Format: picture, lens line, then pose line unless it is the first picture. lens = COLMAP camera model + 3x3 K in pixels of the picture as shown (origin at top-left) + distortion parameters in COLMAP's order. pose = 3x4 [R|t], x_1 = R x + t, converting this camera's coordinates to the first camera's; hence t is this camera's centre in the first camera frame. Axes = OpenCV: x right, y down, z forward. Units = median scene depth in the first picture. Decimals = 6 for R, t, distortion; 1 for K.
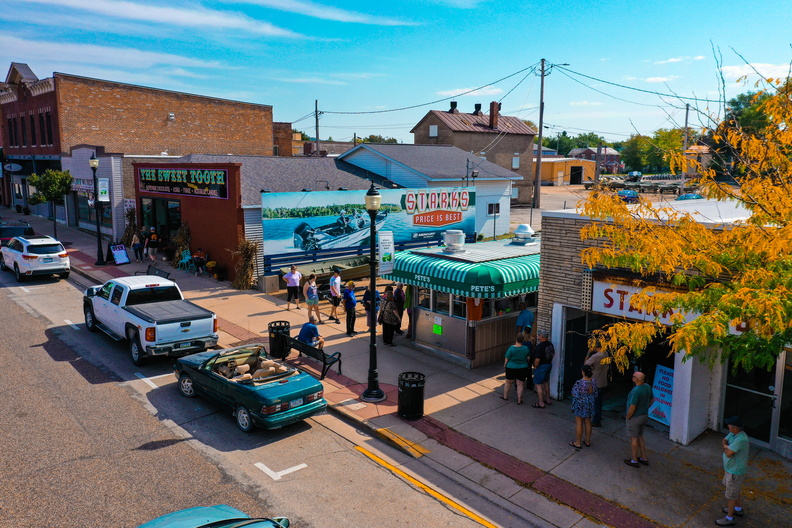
lens RADIAL K [[632.0, 0, 395.9], [0, 632.0, 262.2], [0, 0, 1]] dist [0.013606, 0.004248]
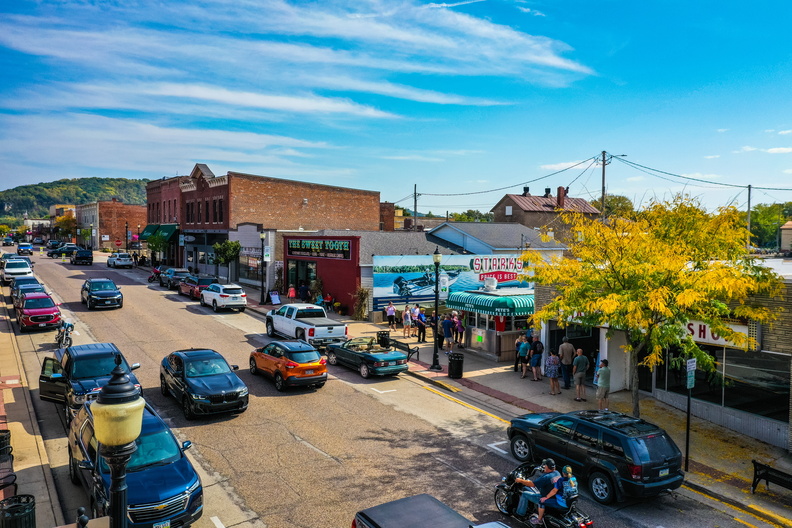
lens RADIAL K [[632.0, 0, 397.5], [0, 632.0, 264.4], [0, 0, 1]] dist [0.013606, 0.004248]
pose [[0.988048, 0.012106, -0.153667, 0.069845], [-0.029050, 0.993672, -0.108503, 0.065925], [0.151381, 0.111670, 0.982147, -0.426385]]
